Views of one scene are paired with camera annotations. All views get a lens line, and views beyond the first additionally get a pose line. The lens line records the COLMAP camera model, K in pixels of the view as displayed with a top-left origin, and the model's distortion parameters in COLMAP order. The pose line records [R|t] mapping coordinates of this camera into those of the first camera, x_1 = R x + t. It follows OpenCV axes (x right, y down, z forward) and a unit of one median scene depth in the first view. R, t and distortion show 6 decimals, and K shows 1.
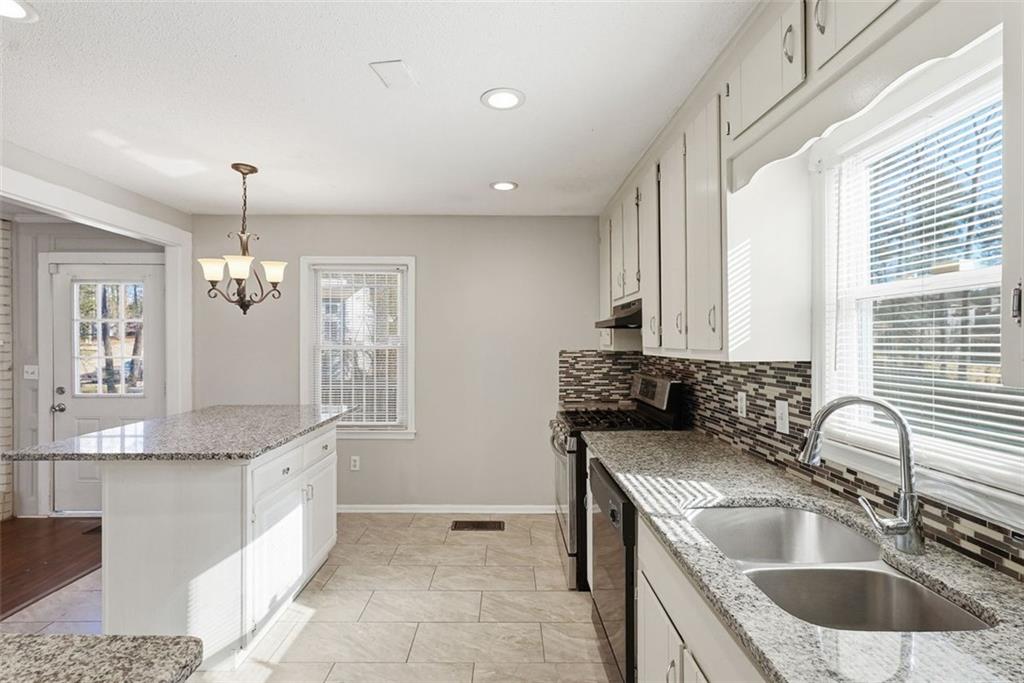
lens RADIAL K [[488.5, 0, 512.0], [0, 488.5, 341.5], [0, 0, 1]] dist [0.022266, 0.000078]
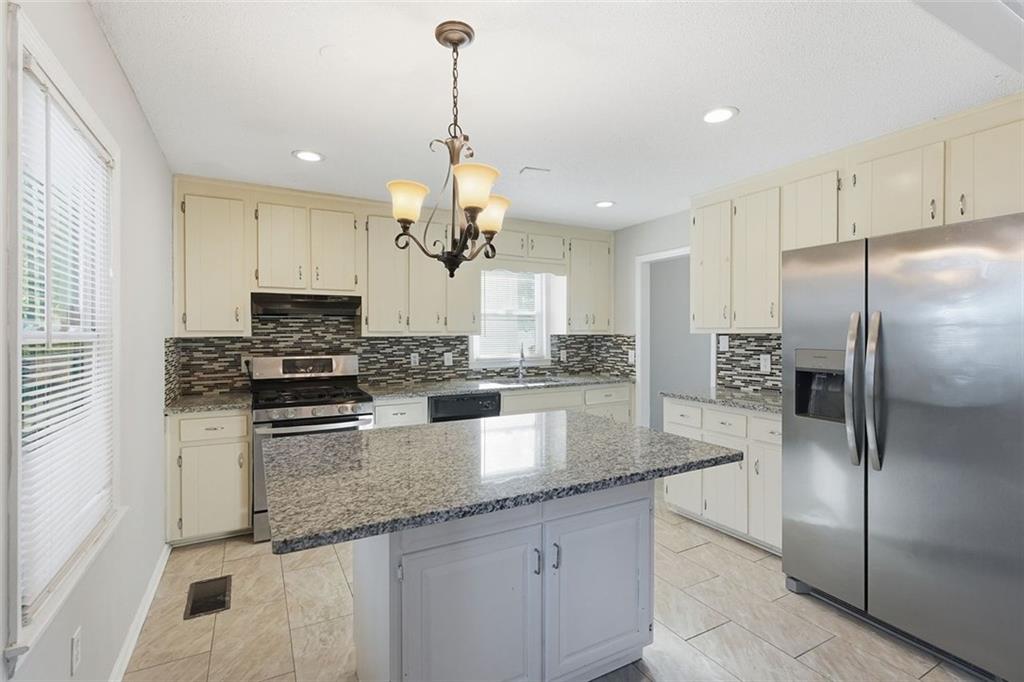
lens RADIAL K [[473.0, 0, 512.1], [0, 473.0, 332.9], [0, 0, 1]] dist [-0.000735, 0.000012]
pose [[-0.475243, -0.001216, 0.879854, -1.616168], [0.001341, 0.999997, 0.002106, 0.020366], [-0.879853, 0.002181, -0.475240, 1.804225]]
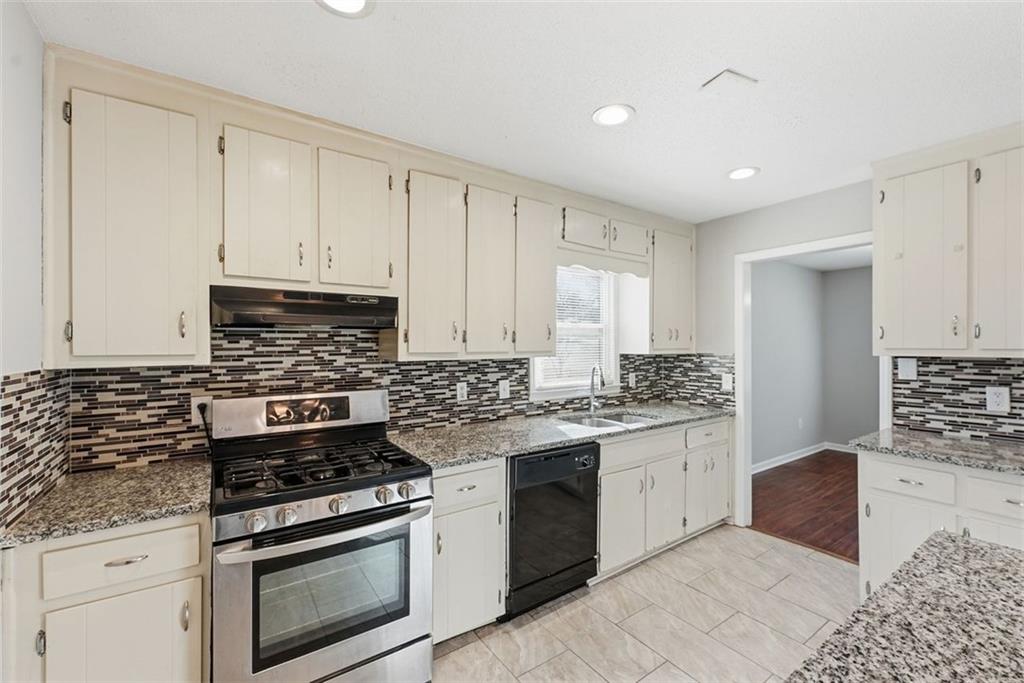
lens RADIAL K [[427.0, 0, 512.0], [0, 427.0, 341.5], [0, 0, 1]] dist [-0.000493, 0.000156]
pose [[-0.569215, 0.004411, 0.822177, -0.690911], [0.000005, 0.999986, -0.005361, -0.006589], [-0.822188, -0.003048, -0.569207, 1.810854]]
